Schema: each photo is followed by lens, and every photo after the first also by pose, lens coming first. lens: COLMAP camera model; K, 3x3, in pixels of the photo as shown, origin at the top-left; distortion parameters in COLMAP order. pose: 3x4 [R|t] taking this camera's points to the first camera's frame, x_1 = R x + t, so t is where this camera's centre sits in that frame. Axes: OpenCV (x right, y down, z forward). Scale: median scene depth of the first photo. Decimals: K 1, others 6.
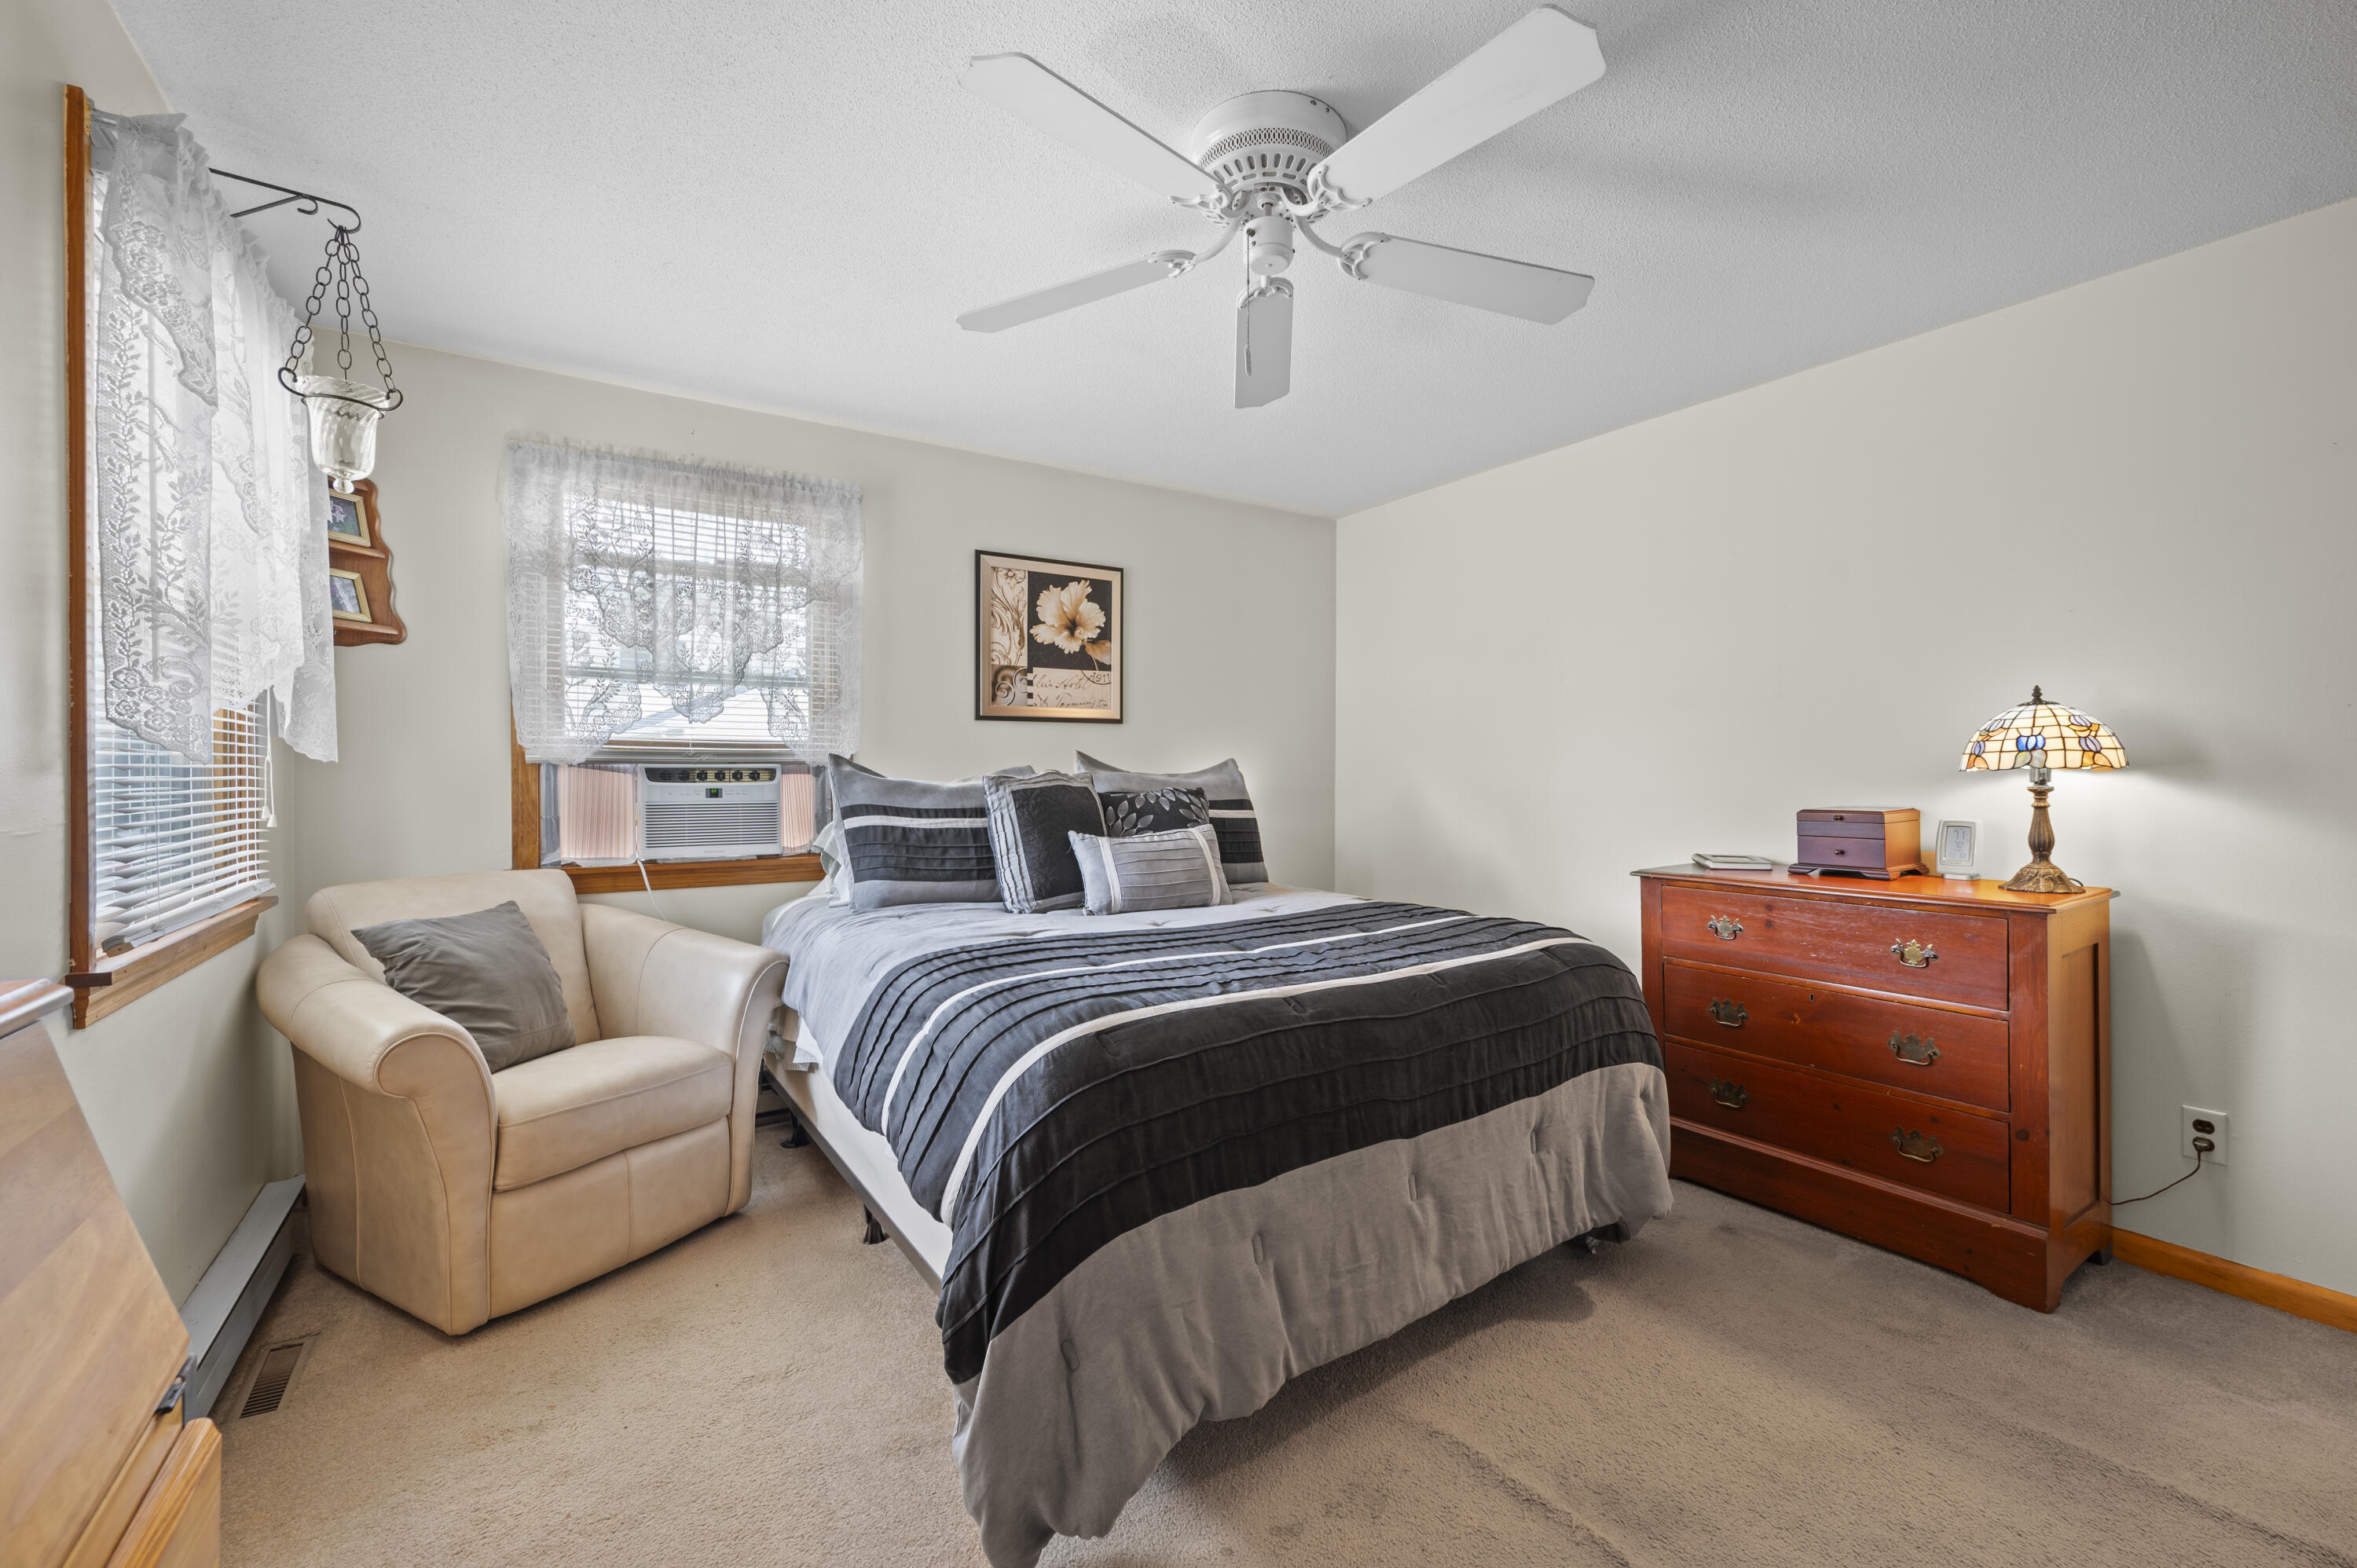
lens RADIAL K [[990.0, 0, 1180.9], [0, 990.0, 773.5], [0, 0, 1]] dist [-0.002105, -0.000161]
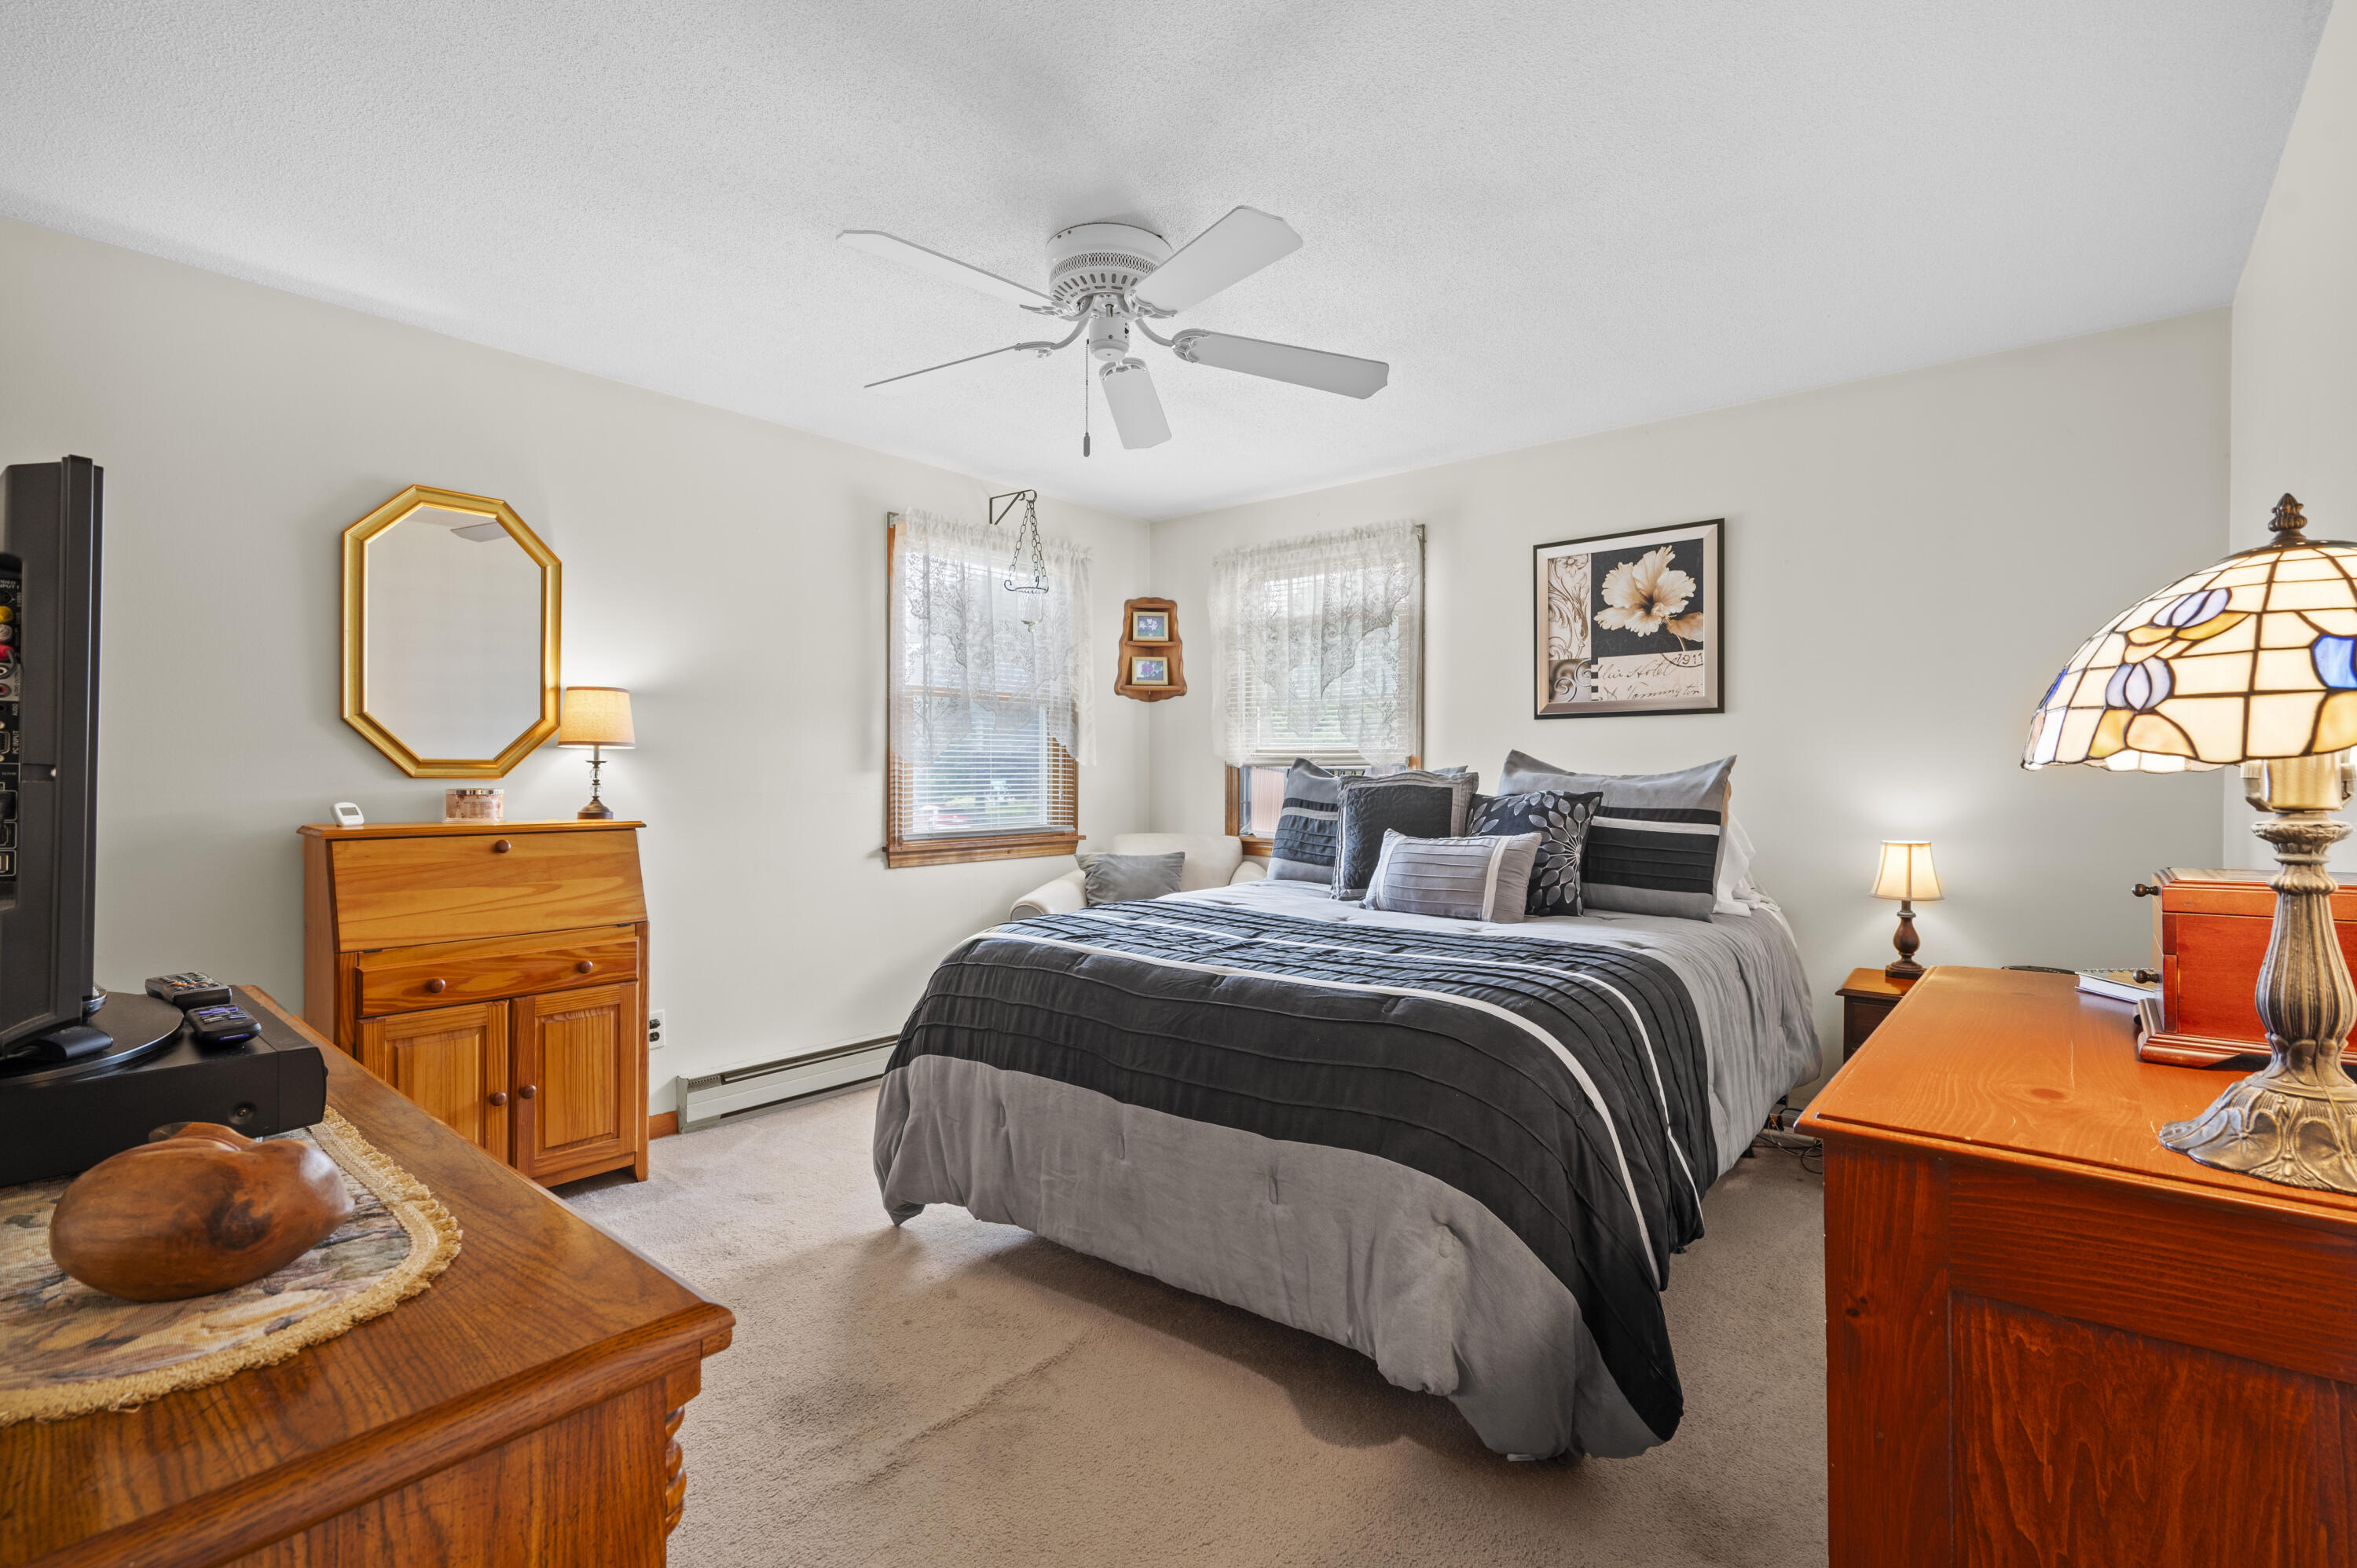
lens RADIAL K [[1052.4, 0, 1182.5], [0, 1052.4, 781.2], [0, 0, 1]] dist [-0.002018, 0.000046]
pose [[0.285534, 0.008456, -0.958331, 0.669362], [-0.002466, 0.999964, 0.008089, -0.000428], [0.958365, 0.000054, 0.285545, 0.356542]]
